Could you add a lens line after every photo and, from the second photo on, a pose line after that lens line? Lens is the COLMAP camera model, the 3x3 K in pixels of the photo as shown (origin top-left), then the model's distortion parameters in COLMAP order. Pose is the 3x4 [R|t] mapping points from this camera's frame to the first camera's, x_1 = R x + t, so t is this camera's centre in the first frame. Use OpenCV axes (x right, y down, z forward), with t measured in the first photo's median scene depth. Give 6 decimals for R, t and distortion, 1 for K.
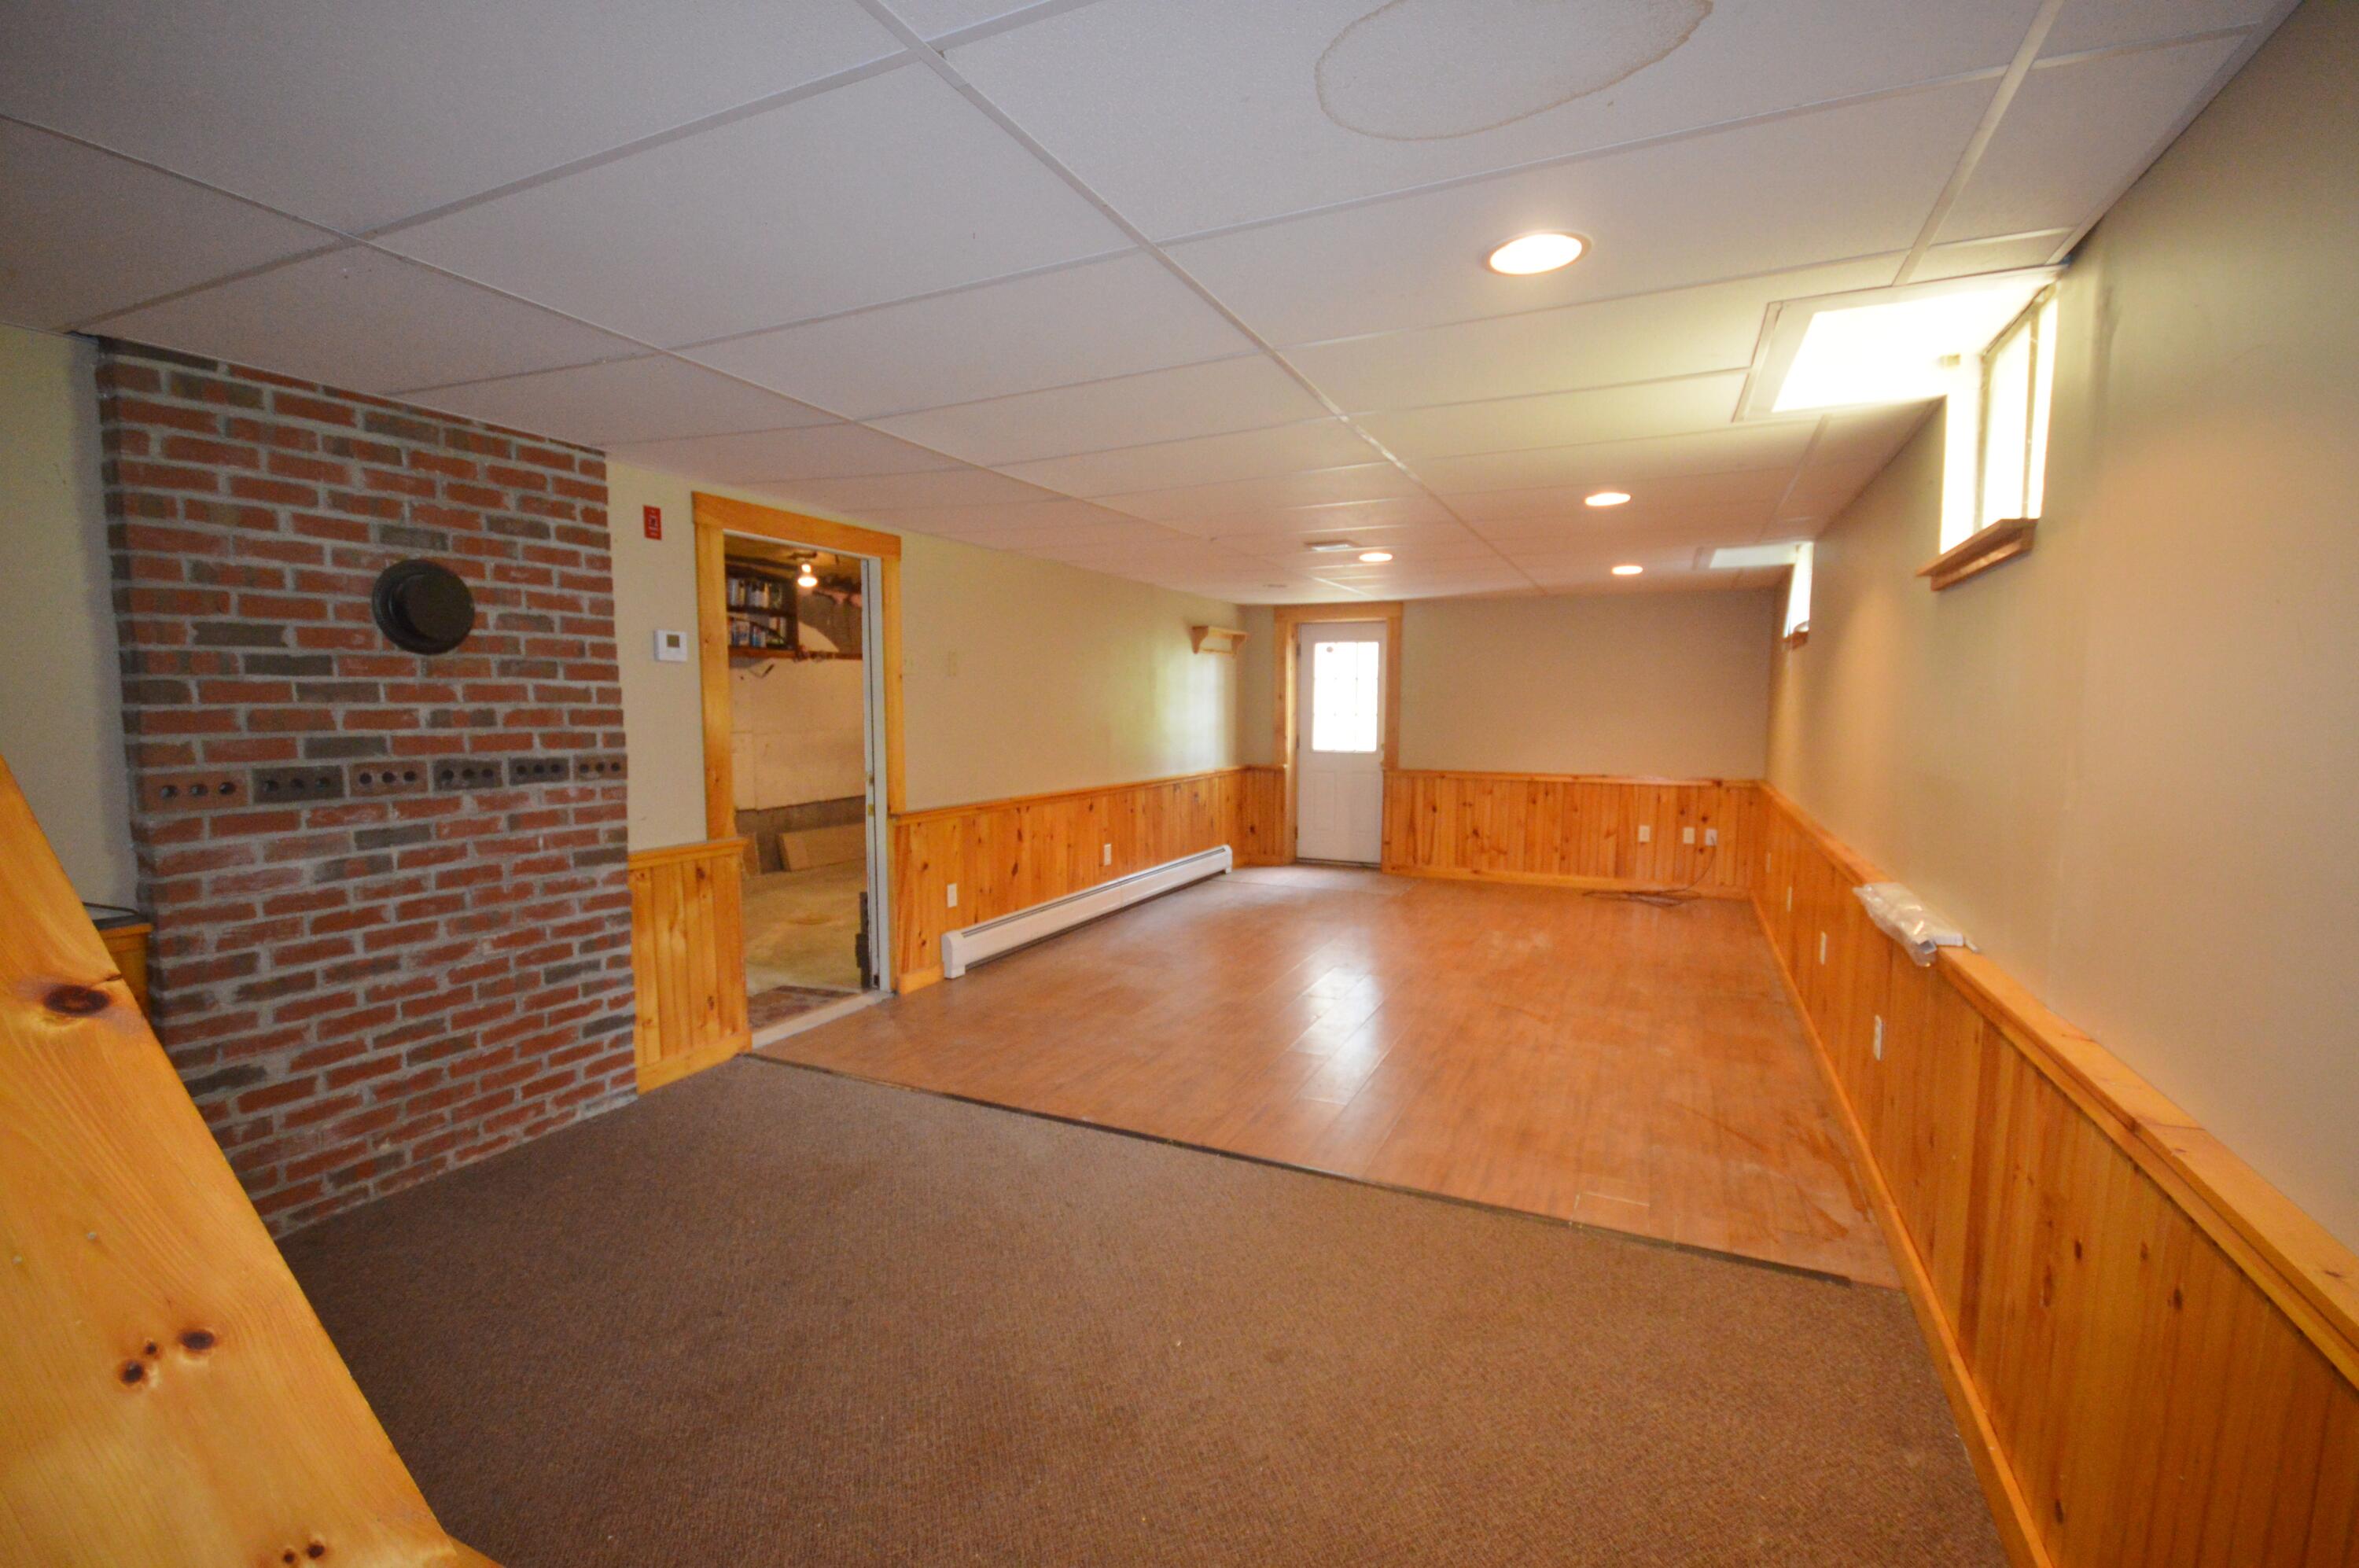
lens RADIAL K [[1050.0, 0, 1172.7], [0, 1050.0, 797.0], [0, 0, 1]] dist [-0.001459, -0.000113]
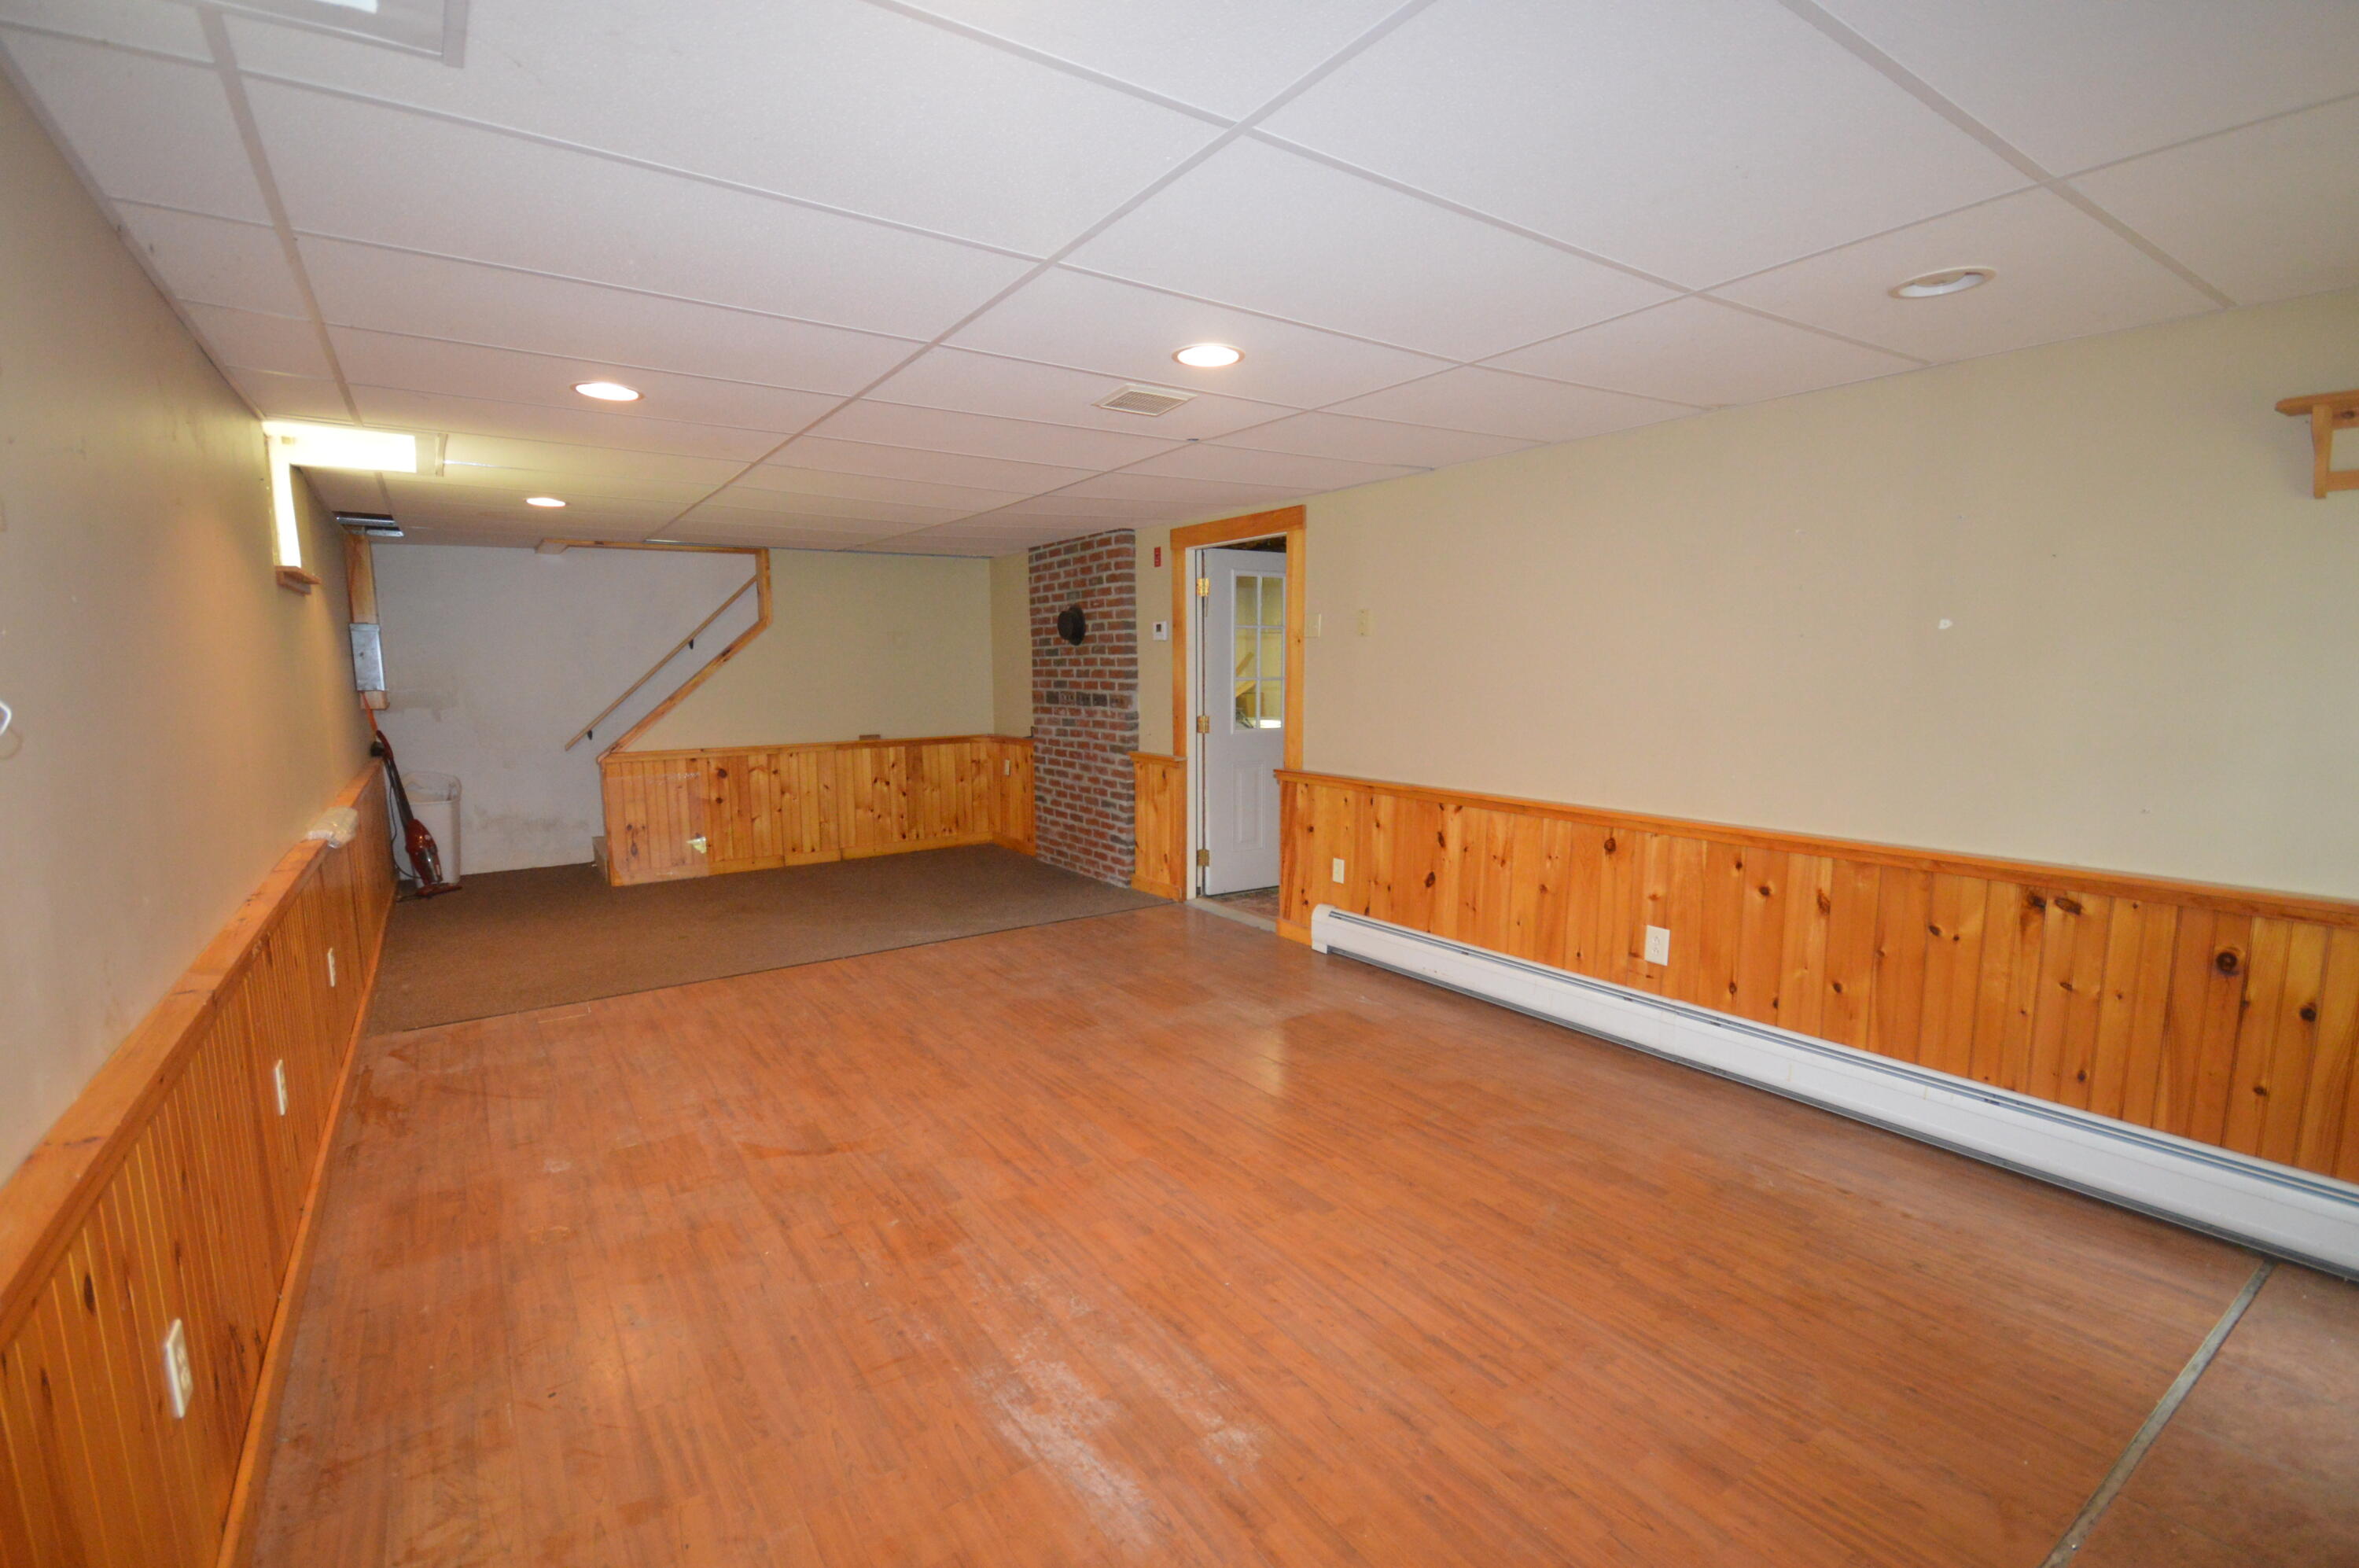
lens RADIAL K [[1050.0, 0, 1172.7], [0, 1050.0, 797.0], [0, 0, 1]] dist [-0.001459, -0.000113]
pose [[-0.509039, 0.110153, -0.853666, 1.058580], [-0.071844, 0.982879, 0.169666, -0.192563], [0.857740, 0.147698, -0.492410, 2.116133]]
